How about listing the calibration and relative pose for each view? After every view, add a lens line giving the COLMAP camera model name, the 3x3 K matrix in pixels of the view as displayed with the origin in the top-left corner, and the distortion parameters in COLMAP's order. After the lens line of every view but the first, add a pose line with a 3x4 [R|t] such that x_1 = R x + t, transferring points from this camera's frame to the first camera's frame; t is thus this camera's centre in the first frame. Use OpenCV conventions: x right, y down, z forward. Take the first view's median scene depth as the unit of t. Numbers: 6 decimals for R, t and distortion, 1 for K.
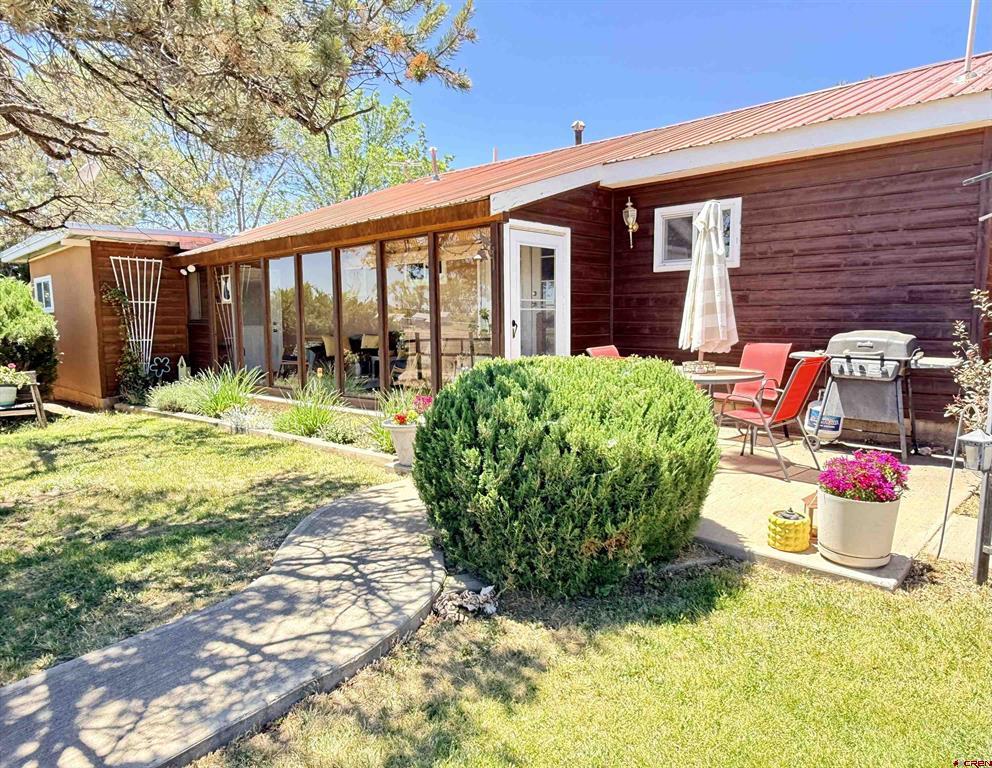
lens RADIAL K [[649.0, 0, 496.0], [0, 649.0, 384.0], [0, 0, 1]] dist [-0.001223, 0.002506]
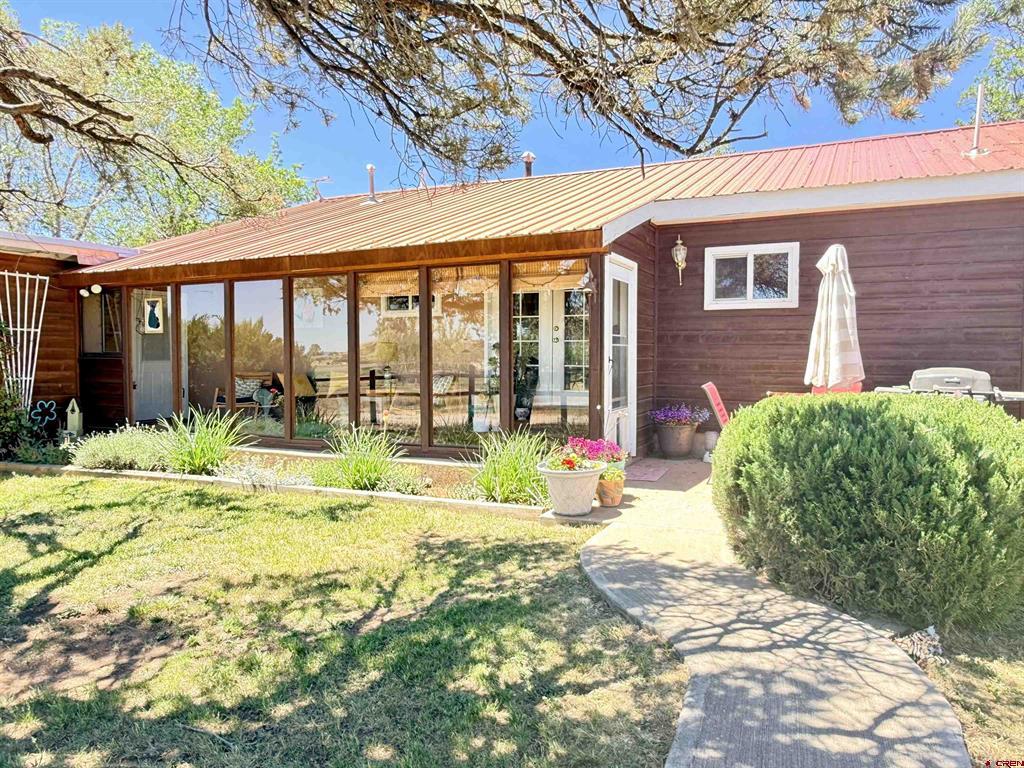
lens RADIAL K [[684.3, 0, 512.0], [0, 684.3, 384.0], [0, 0, 1]] dist [0.000266, 0.001091]
pose [[0.953996, -0.007099, 0.299735, -0.414142], [0.023564, 0.998403, -0.051353, -0.010169], [-0.298891, 0.056053, 0.952639, 0.090118]]
